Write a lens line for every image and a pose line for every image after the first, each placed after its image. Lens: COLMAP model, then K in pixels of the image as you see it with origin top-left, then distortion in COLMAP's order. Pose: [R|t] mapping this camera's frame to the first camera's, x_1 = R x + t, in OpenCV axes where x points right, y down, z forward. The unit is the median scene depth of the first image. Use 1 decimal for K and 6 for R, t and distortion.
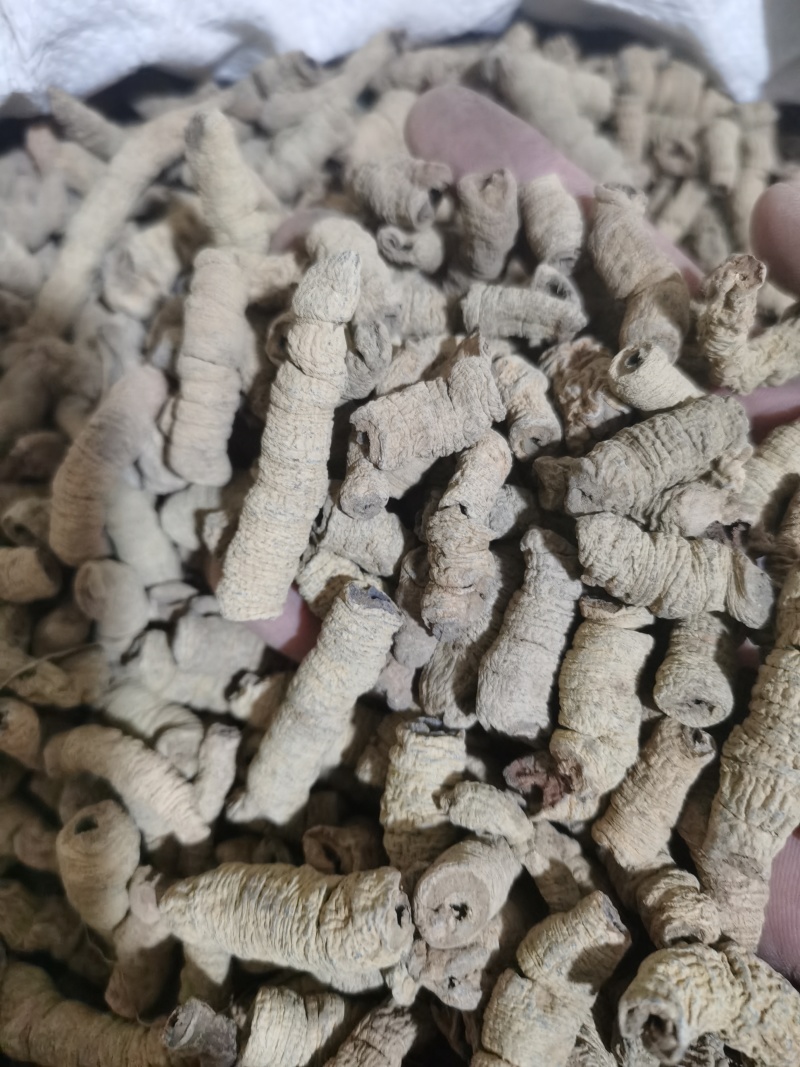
lens RADIAL K [[838.8, 0, 402.7], [0, 838.8, 526.6], [0, 0, 1]] dist [0.191269, 0.032788]
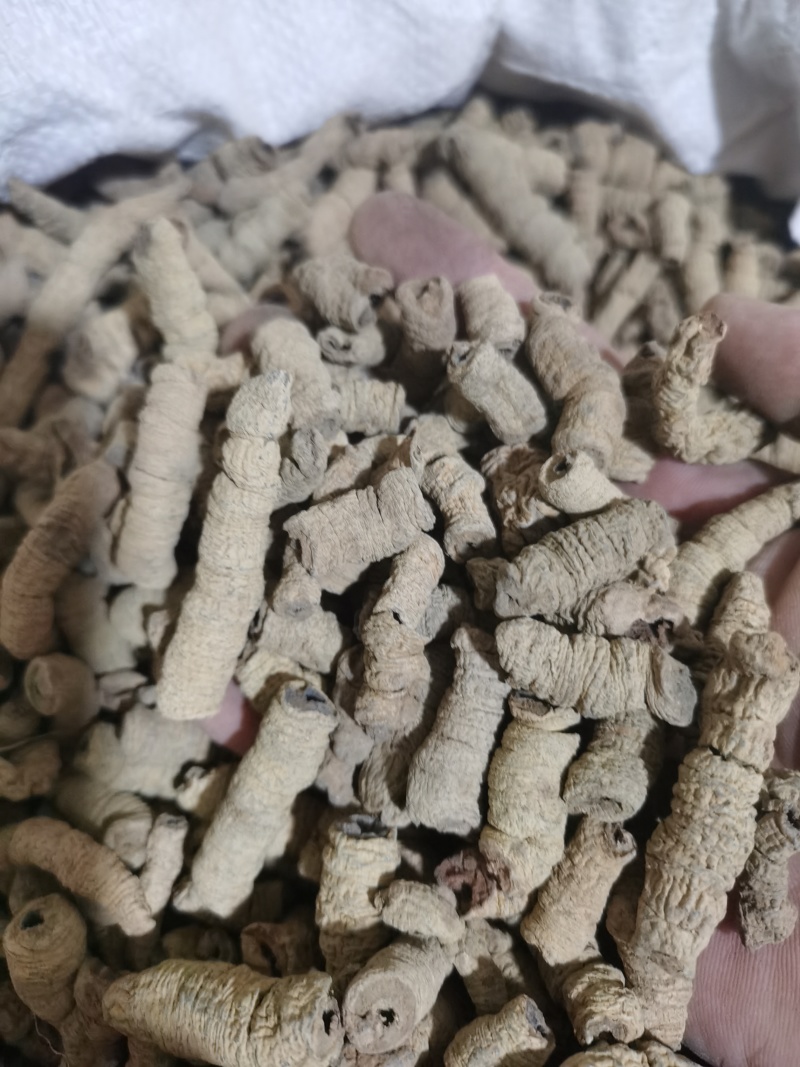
lens RADIAL K [[838.8, 0, 403.1], [0, 838.8, 543.2], [0, 0, 1]] dist [0.191269, 0.032788]
pose [[0.999940, -0.007240, -0.008256, 0.085421], [0.007344, 0.999893, 0.012638, -0.112589], [0.008163, -0.012698, 0.999886, -0.030062]]
